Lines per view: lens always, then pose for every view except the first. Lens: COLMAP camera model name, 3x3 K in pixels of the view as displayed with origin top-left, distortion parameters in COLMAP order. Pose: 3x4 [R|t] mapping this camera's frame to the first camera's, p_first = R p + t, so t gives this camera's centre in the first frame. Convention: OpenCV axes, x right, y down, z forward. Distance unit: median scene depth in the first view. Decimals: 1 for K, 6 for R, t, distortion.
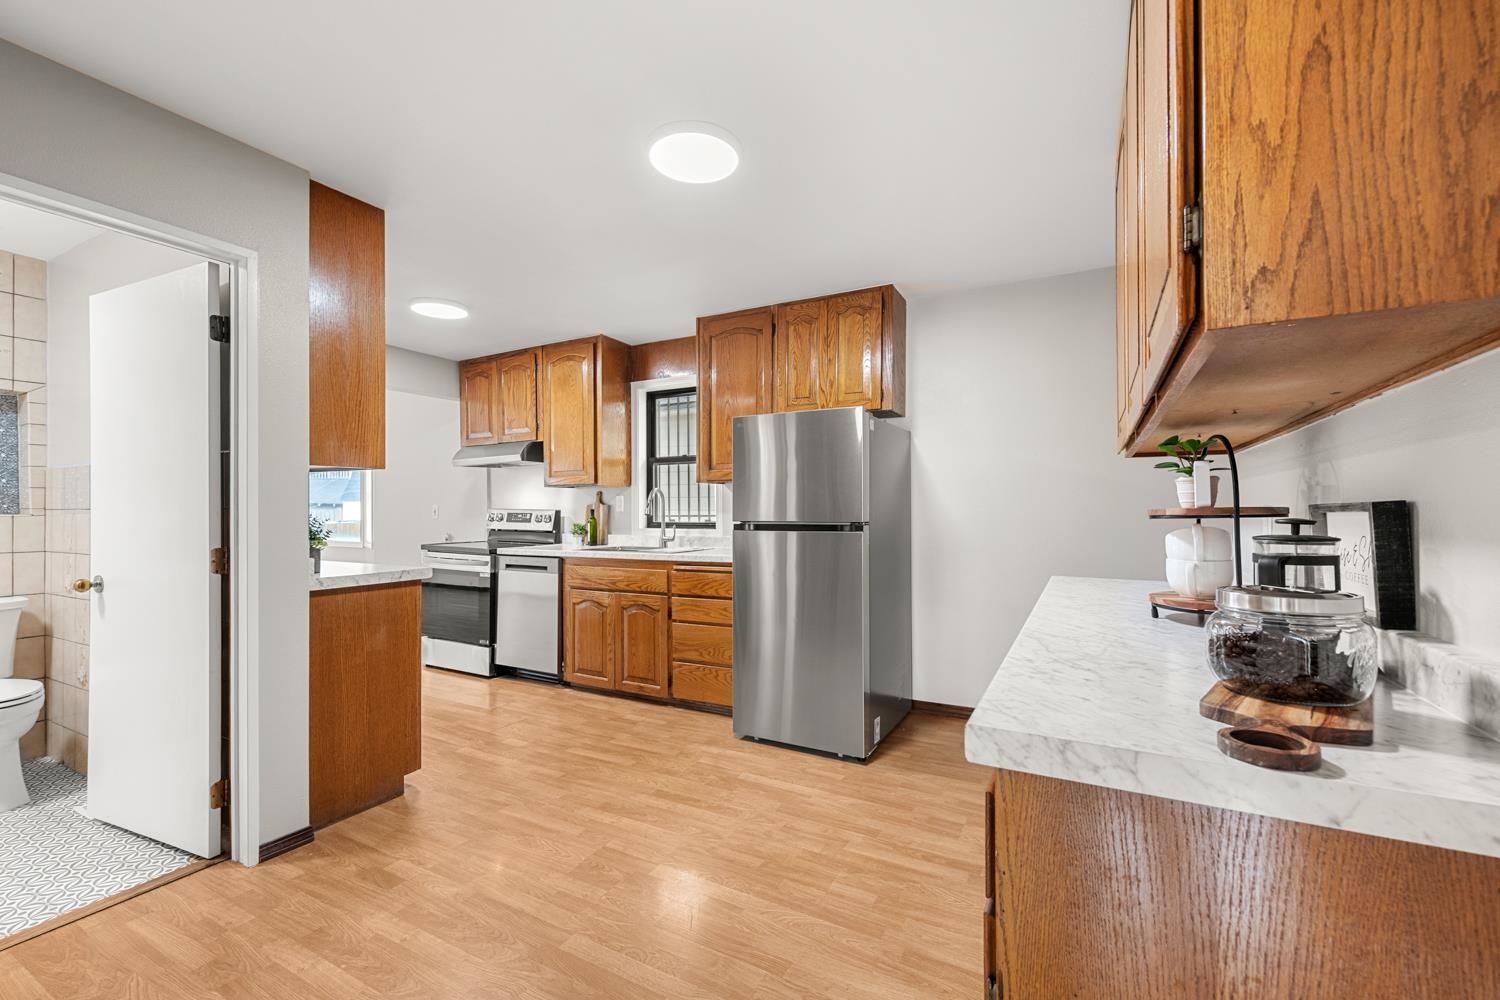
lens RADIAL K [[630.4, 0, 756.8], [0, 630.4, 503.4], [0, 0, 1]] dist [0.001821, 0.000174]
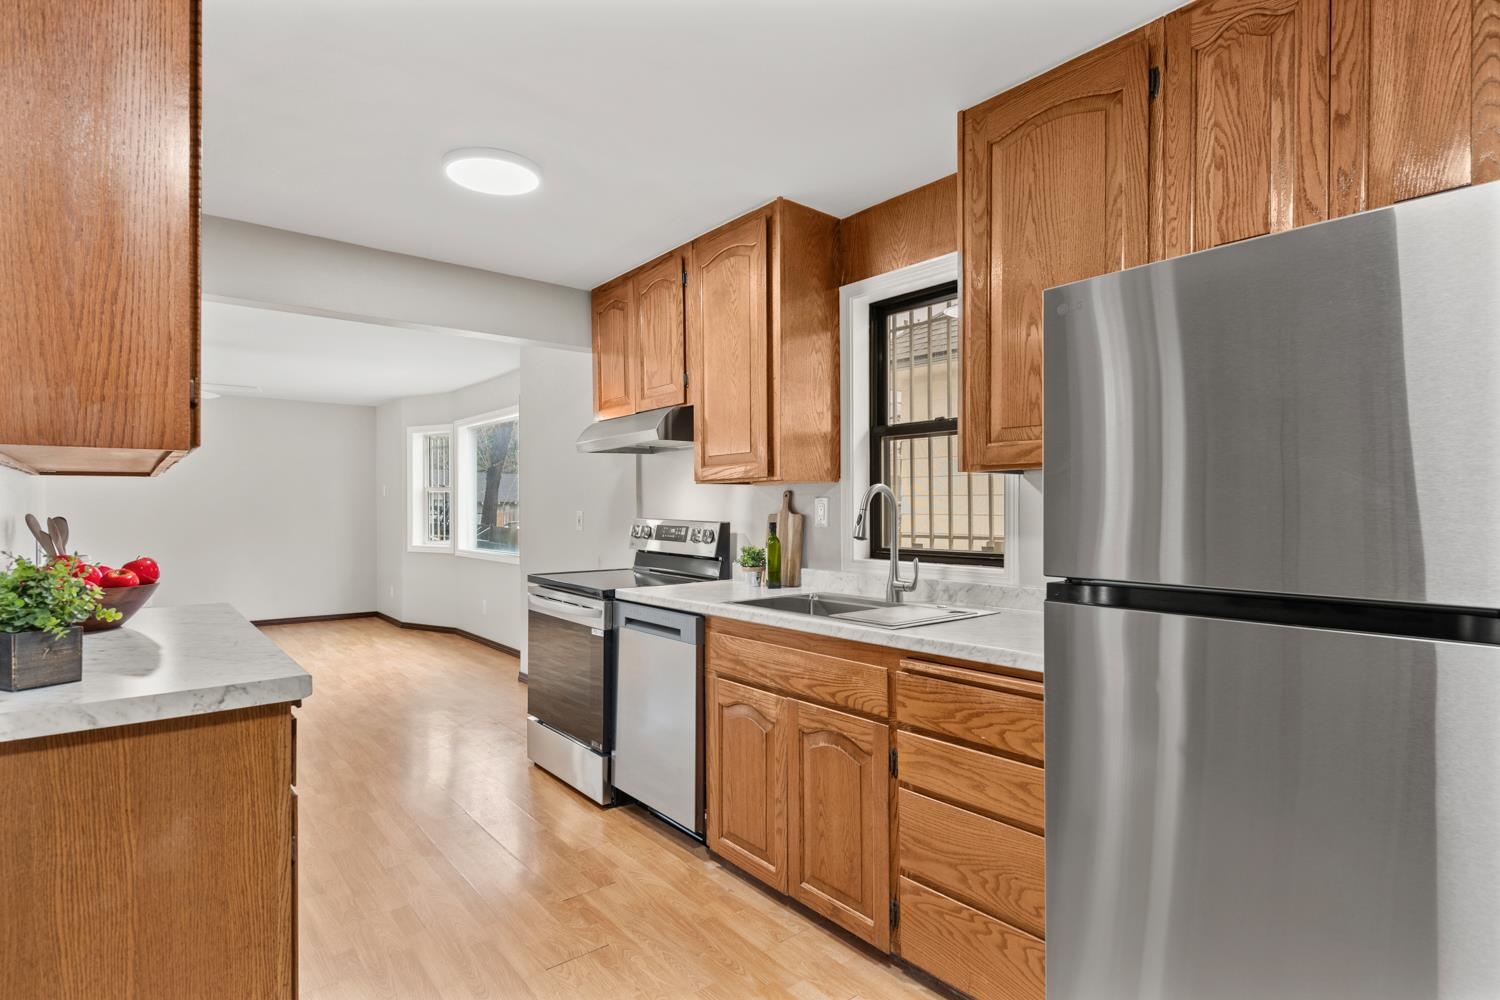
lens RADIAL K [[768.3, 0, 754.7], [0, 768.3, 503.0], [0, 0, 1]] dist [0.001112, -0.000135]
pose [[0.924538, -0.000489, -0.381090, -0.017942], [0.002102, 0.999991, 0.003817, -0.011469], [0.381085, -0.004329, 0.924530, 0.388411]]
